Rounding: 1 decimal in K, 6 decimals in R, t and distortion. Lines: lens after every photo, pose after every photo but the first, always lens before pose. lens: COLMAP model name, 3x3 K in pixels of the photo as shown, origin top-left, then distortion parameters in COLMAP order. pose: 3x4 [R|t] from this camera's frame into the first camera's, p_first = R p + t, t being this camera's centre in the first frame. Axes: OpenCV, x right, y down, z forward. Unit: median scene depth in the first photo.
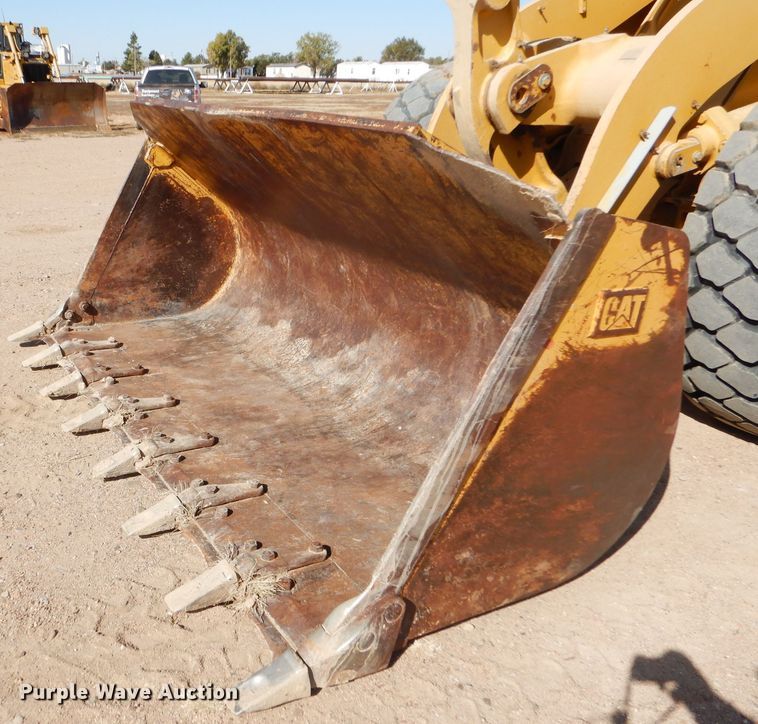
lens RADIAL K [[750.5, 0, 230.4], [0, 750.5, 383.3], [0, 0, 1]] dist [0.009510, -0.001974]
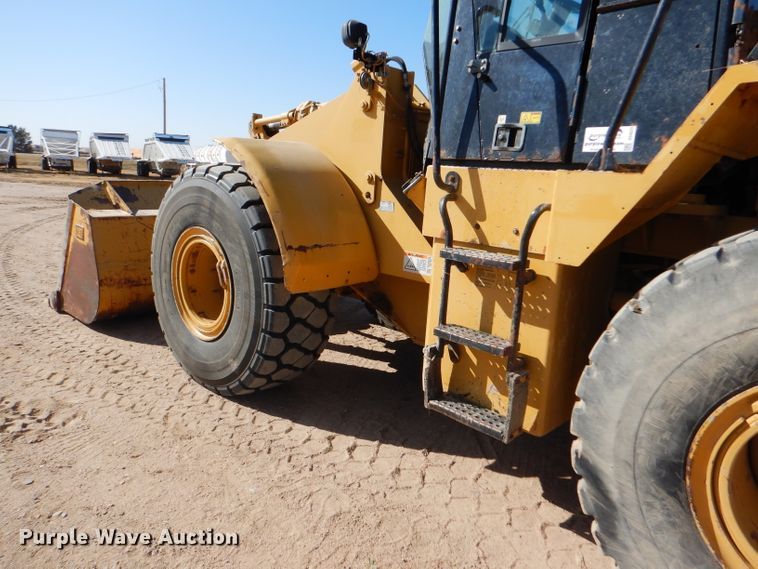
lens RADIAL K [[552.5, 0, 374.1], [0, 552.5, 281.4], [0, 0, 1]] dist [-0.001347, -0.000947]
pose [[0.355472, 0.195246, -0.914067, 2.004856], [-0.401462, 0.915031, 0.039327, -0.316132], [0.844078, 0.352983, 0.403652, 0.705060]]
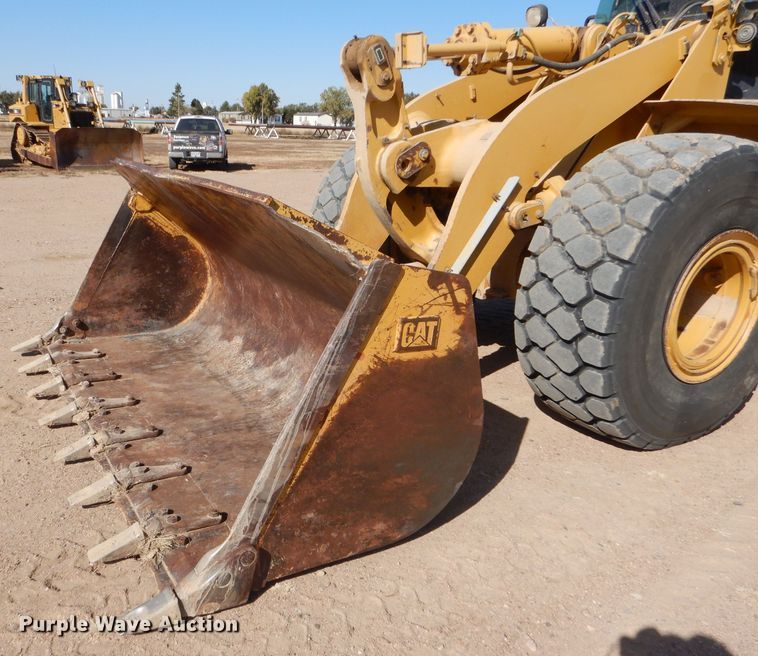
lens RADIAL K [[675.7, 0, 286.1], [0, 675.7, 343.1], [0, 0, 1]] dist [0.004103, 0.021810]
pose [[0.999368, 0.008778, 0.034441, 0.138983], [-0.006299, 0.997426, -0.071420, 0.006947], [-0.034979, 0.071158, 0.996852, -0.125685]]
